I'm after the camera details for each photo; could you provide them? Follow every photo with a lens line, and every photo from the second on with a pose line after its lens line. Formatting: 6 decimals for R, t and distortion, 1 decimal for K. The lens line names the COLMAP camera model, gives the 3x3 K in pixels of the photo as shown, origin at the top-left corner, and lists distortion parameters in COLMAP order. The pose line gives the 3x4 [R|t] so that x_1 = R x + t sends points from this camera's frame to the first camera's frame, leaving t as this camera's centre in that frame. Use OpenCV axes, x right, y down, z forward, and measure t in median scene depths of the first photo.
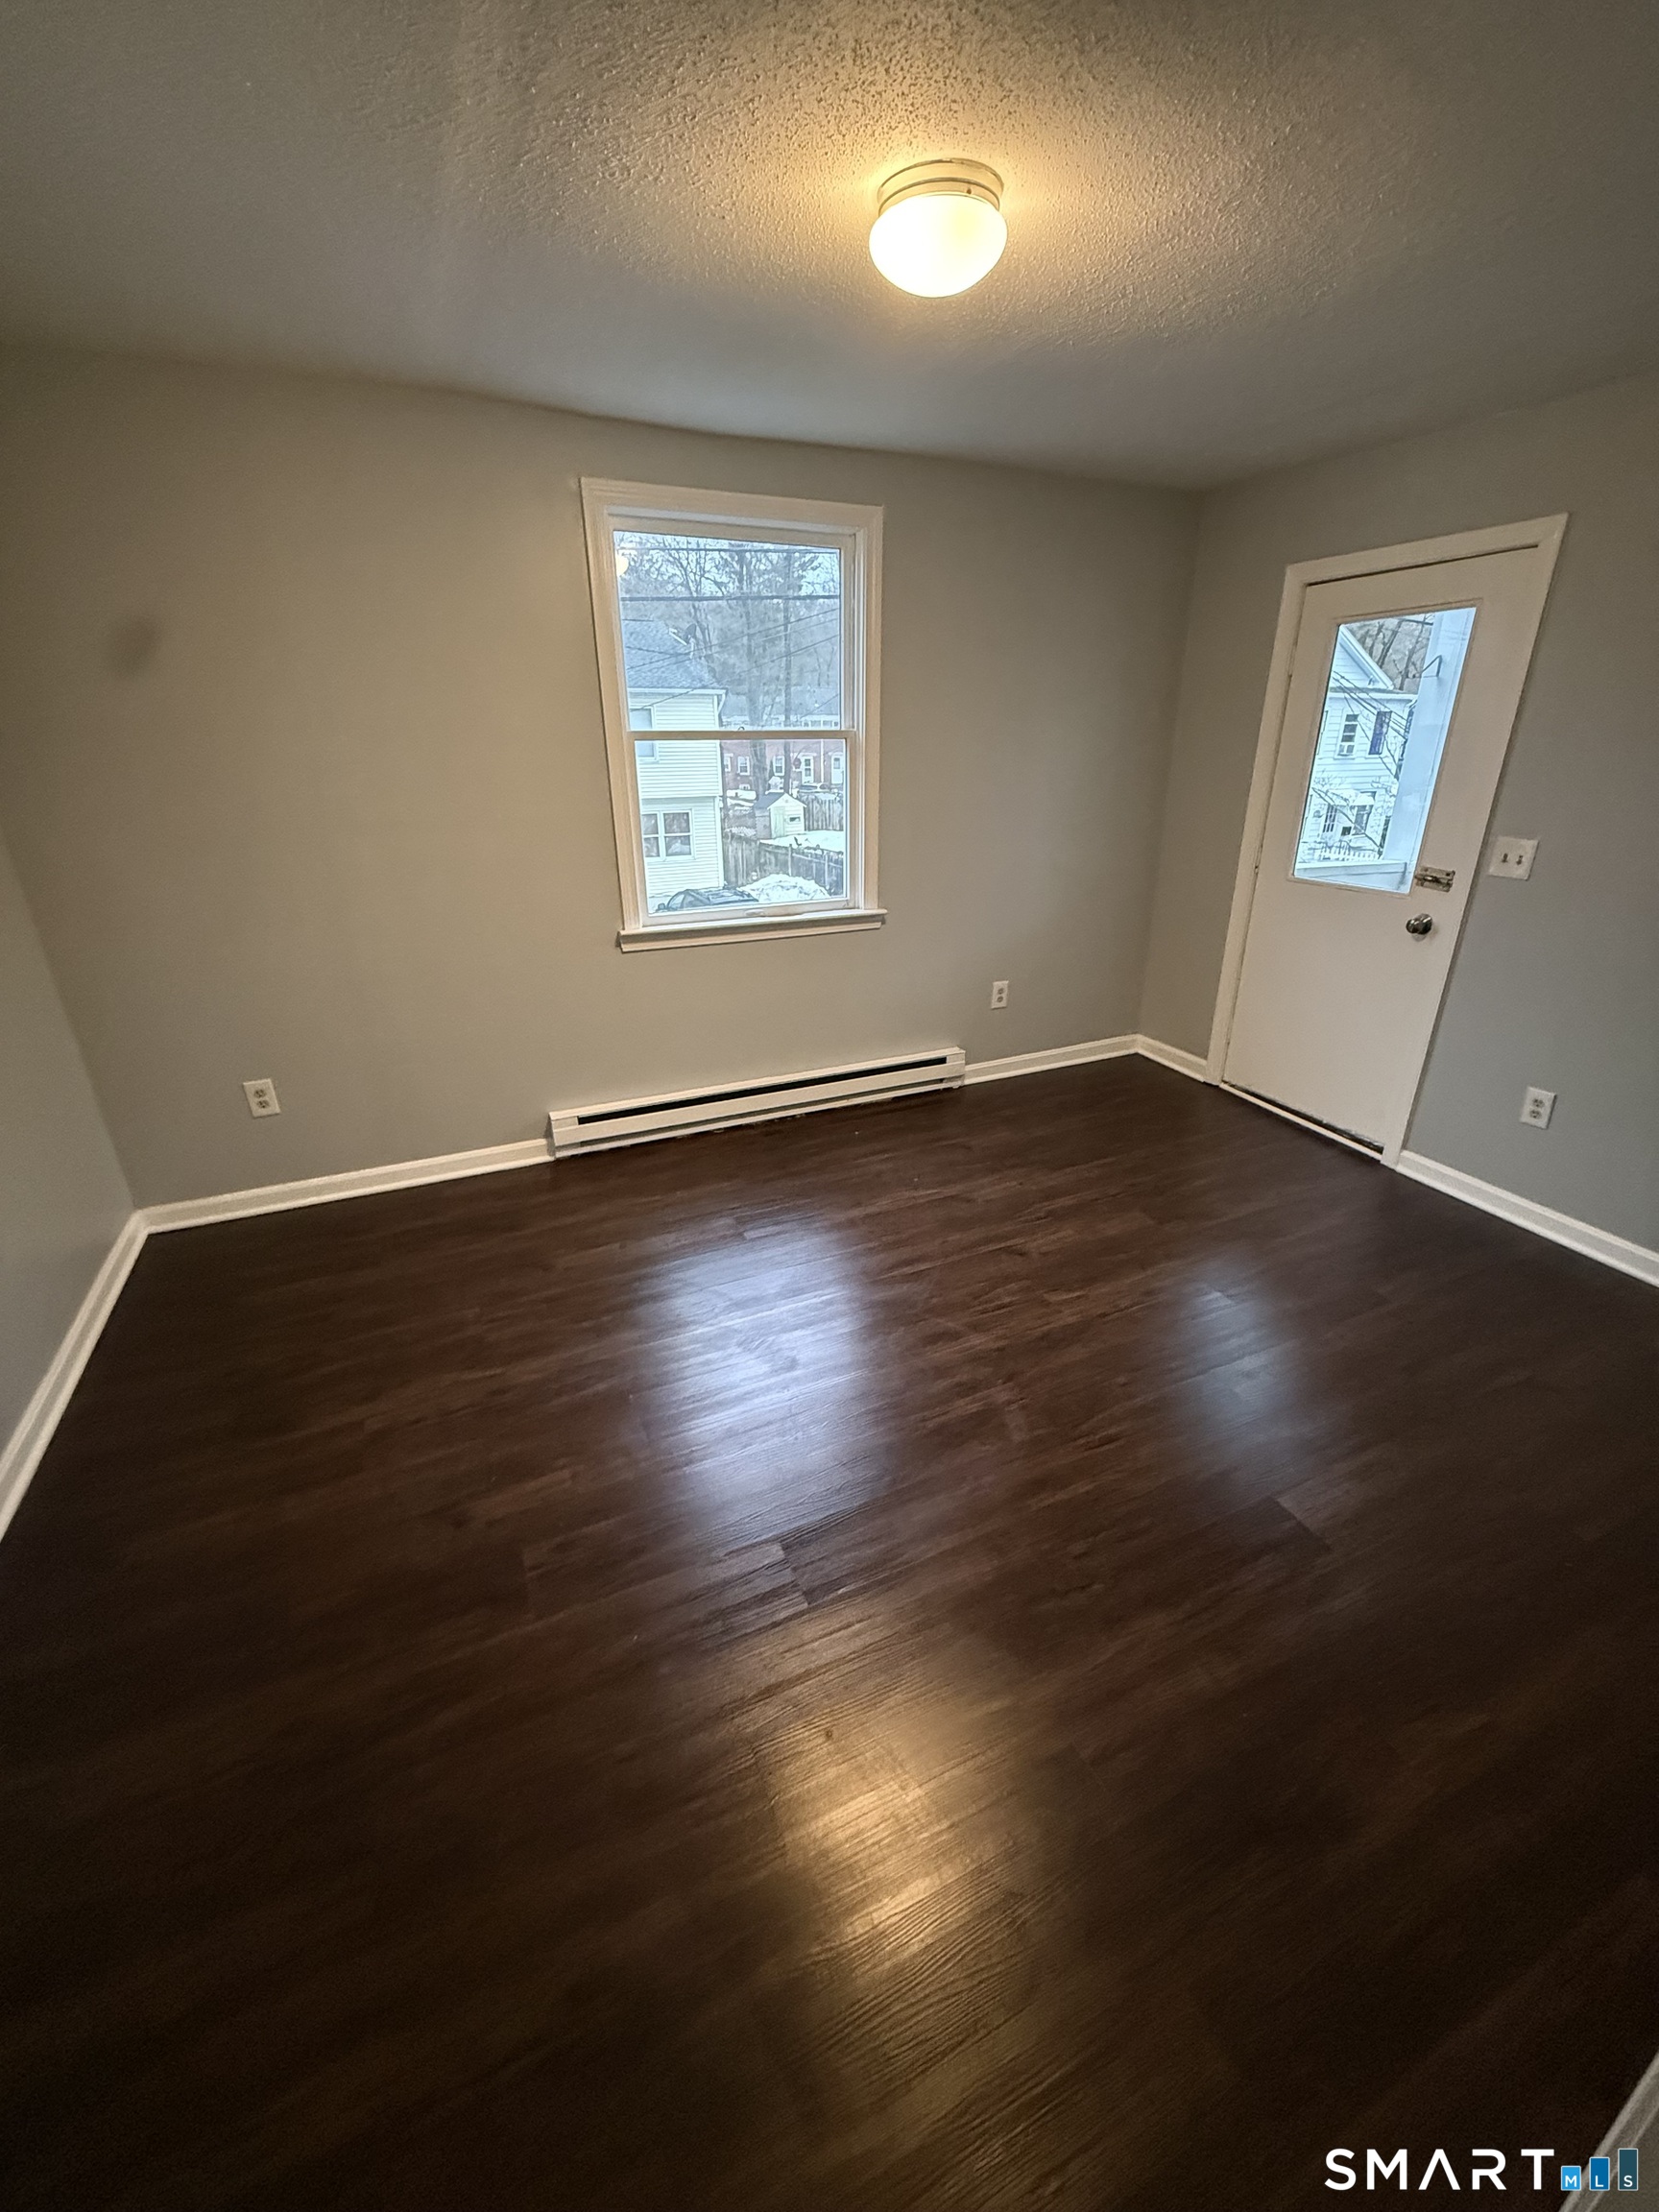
lens RADIAL K [[884.3, 0, 827.2], [0, 884.3, 1095.3], [0, 0, 1]] dist [0.020263, 0.000149]
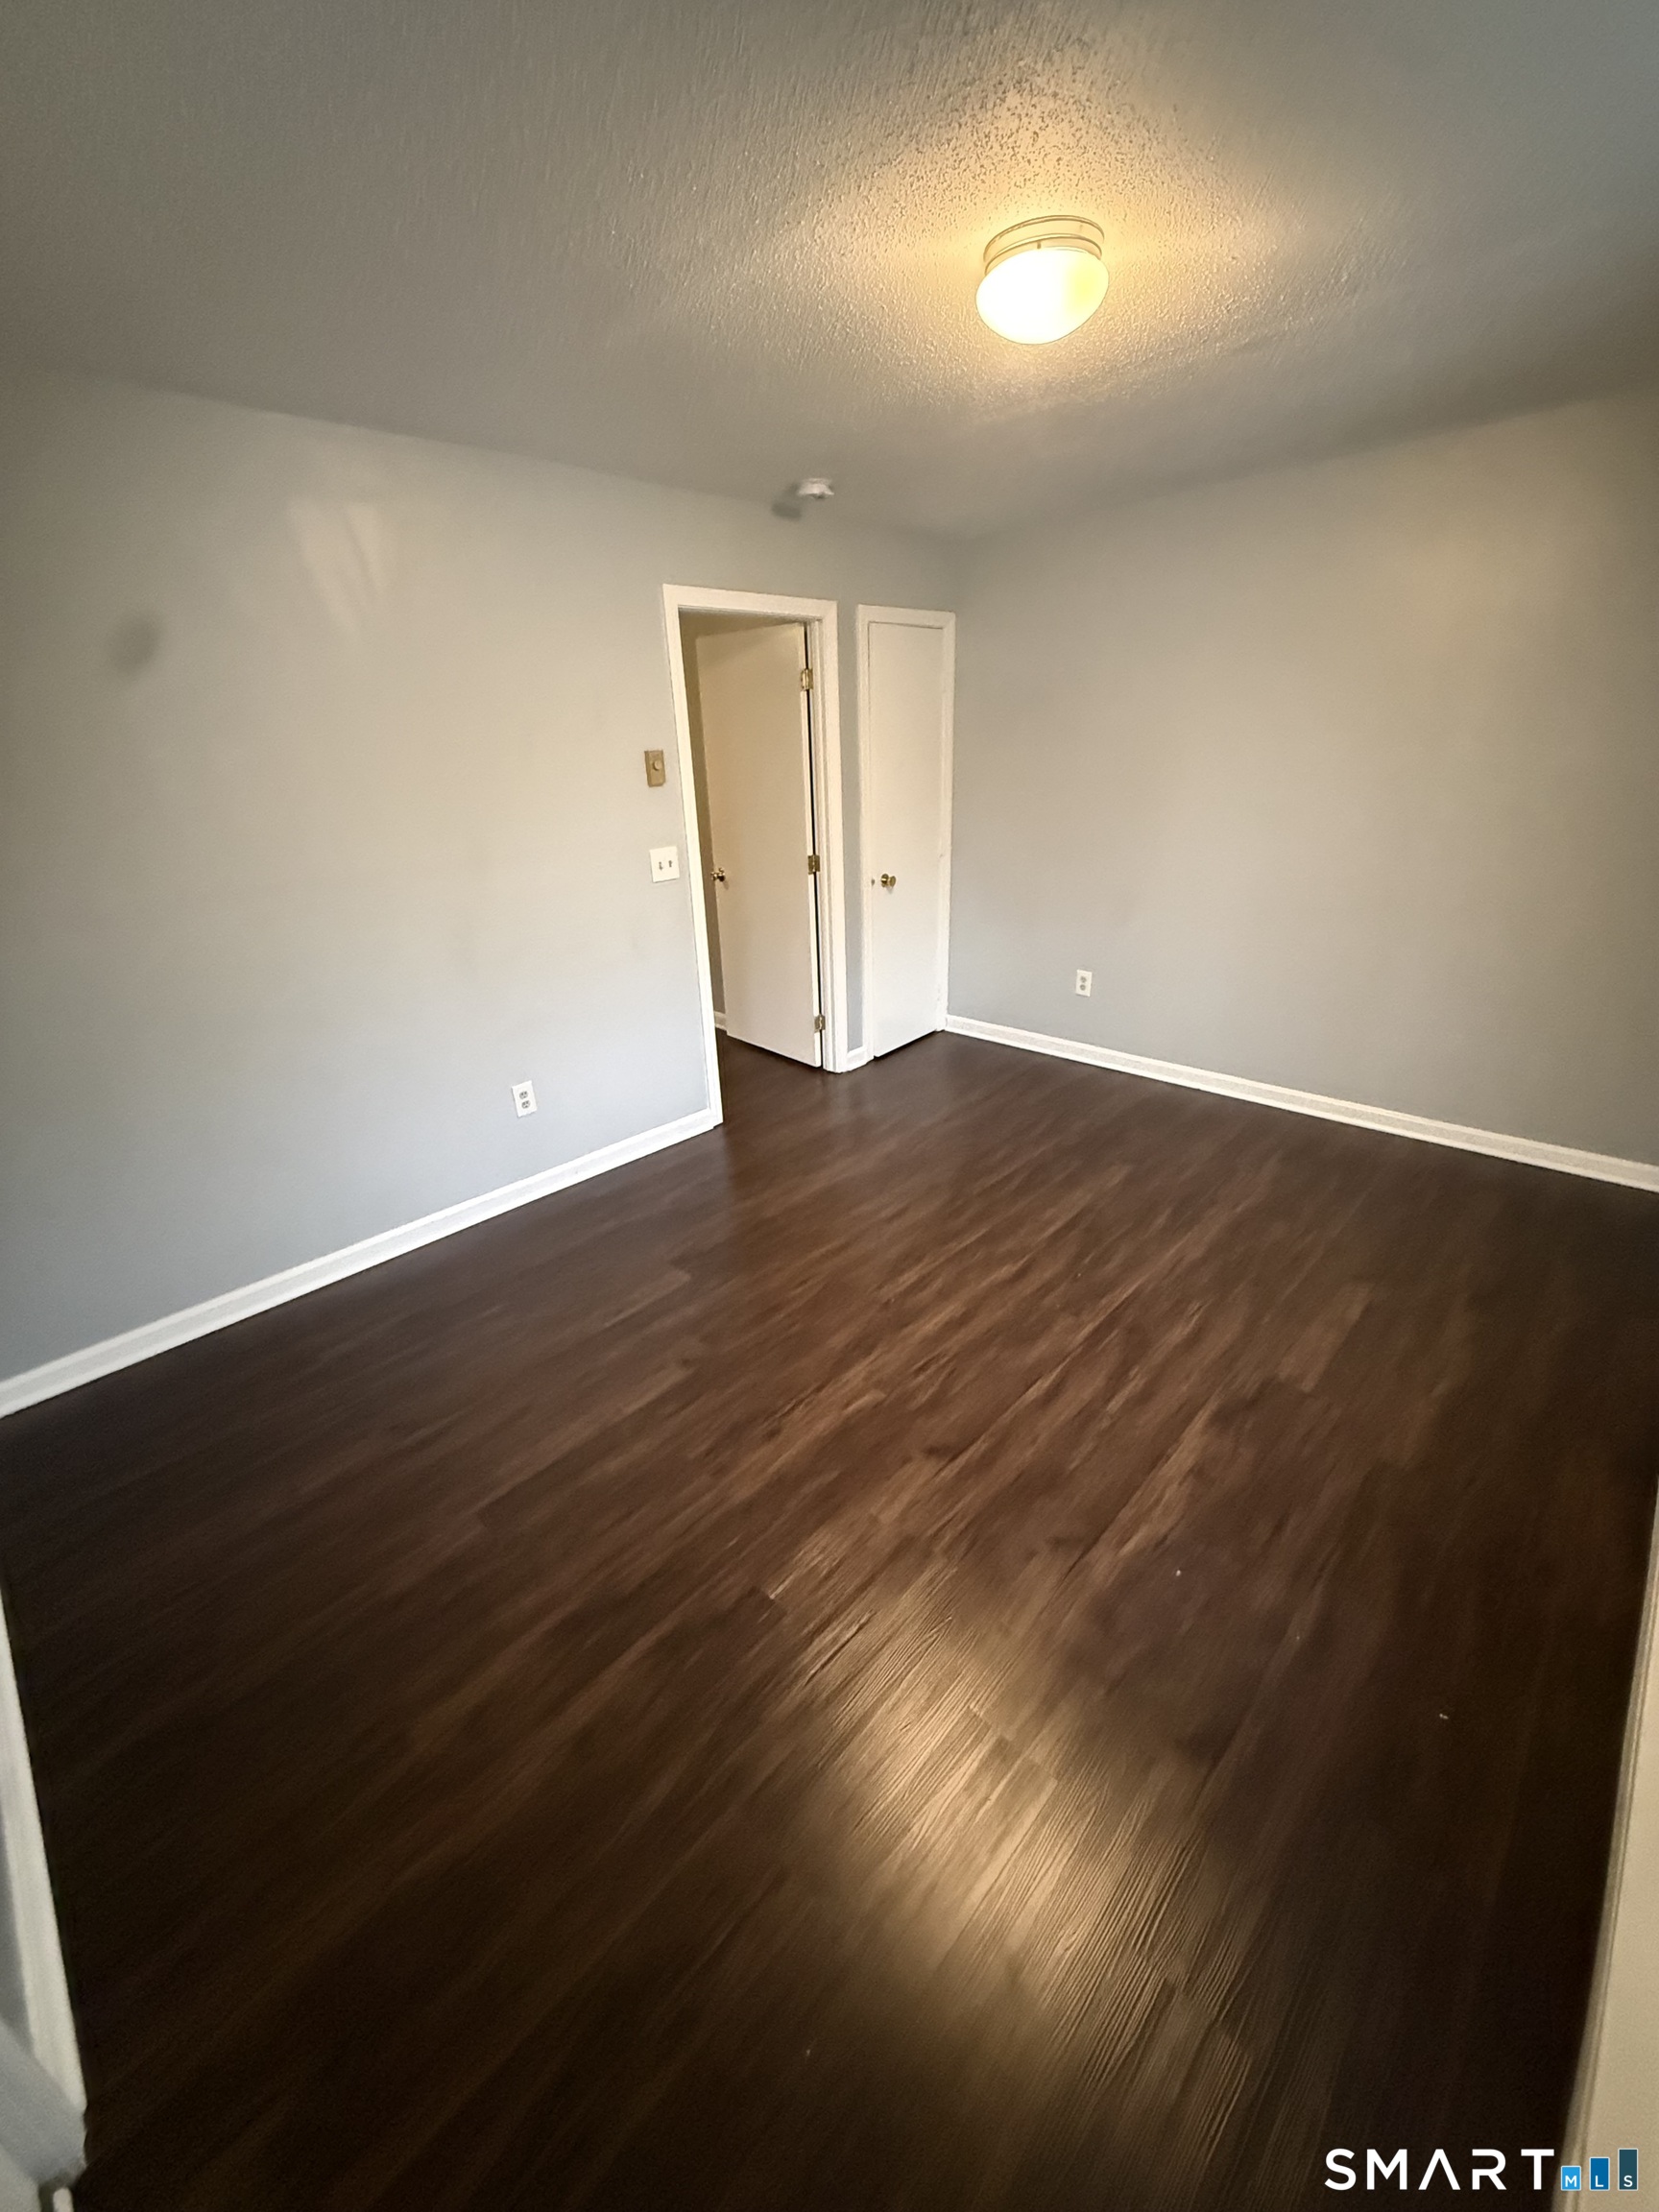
lens RADIAL K [[884.3, 0, 827.2], [0, 884.3, 1095.3], [0, 0, 1]] dist [0.020263, 0.000149]
pose [[-0.929839, 0.172010, -0.325288, 0.518916], [-0.104583, 0.724019, 0.681805, -0.562052], [0.352792, 0.667988, -0.655232, 1.323303]]
